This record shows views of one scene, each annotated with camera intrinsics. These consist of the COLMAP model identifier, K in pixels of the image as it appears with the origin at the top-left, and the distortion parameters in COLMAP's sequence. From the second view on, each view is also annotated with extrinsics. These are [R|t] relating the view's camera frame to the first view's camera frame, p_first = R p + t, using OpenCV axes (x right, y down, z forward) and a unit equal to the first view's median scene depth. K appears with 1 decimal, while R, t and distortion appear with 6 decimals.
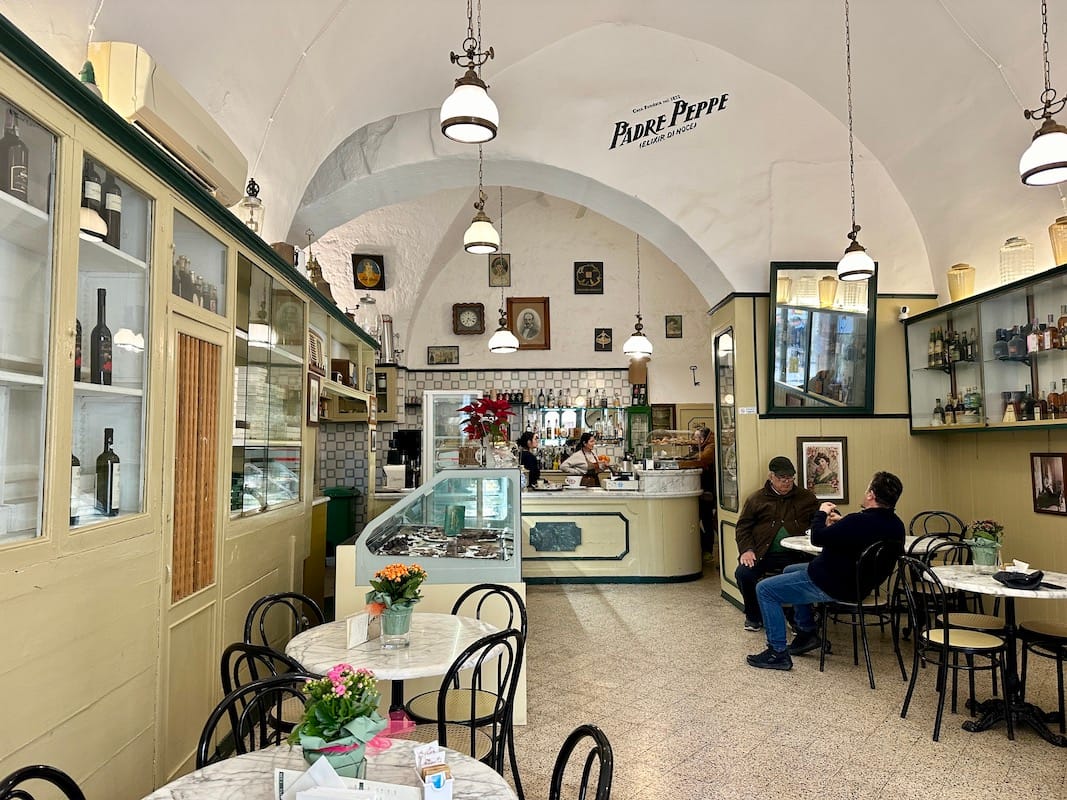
lens RADIAL K [[767.8, 0, 539.5], [0, 767.8, 406.0], [0, 0, 1]] dist [0.130807, -0.168738]
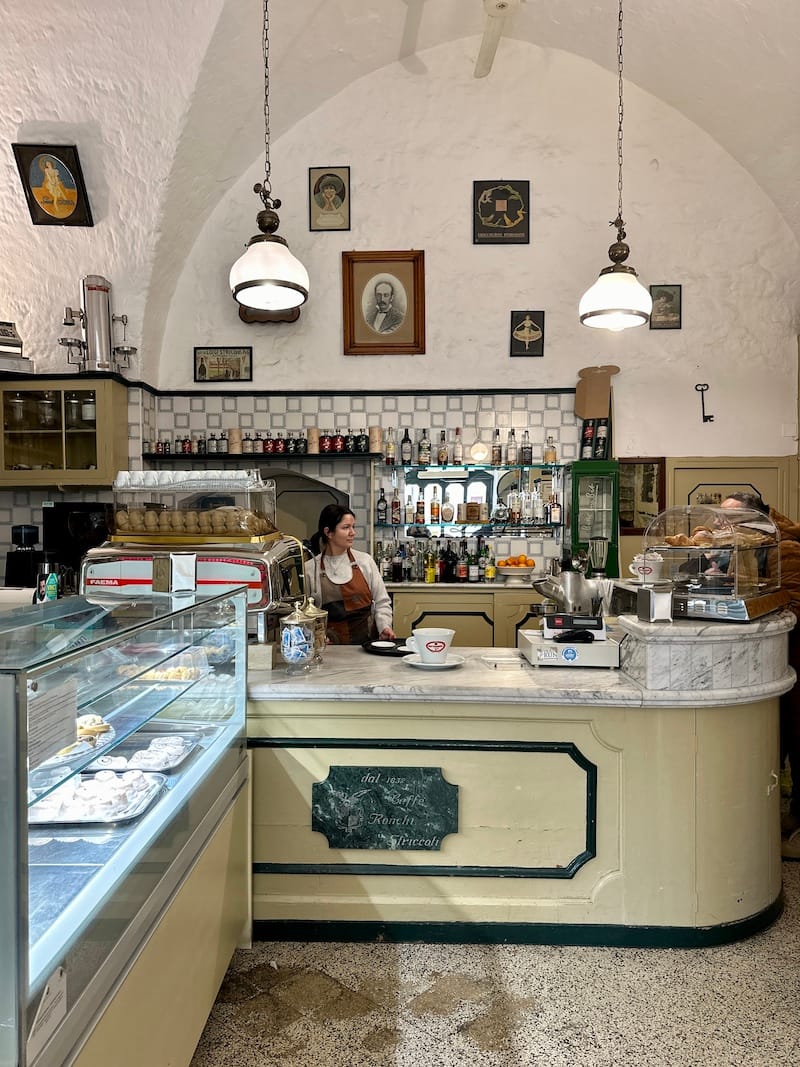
lens RADIAL K [[761.3, 0, 387.1], [0, 761.3, 554.2], [0, 0, 1]] dist [0.031478, -0.039011]
pose [[0.996151, 0.013283, -0.086643, 0.038875], [-0.005147, 0.995609, 0.093468, 0.016176], [0.087504, -0.092662, 0.991845, 0.510662]]
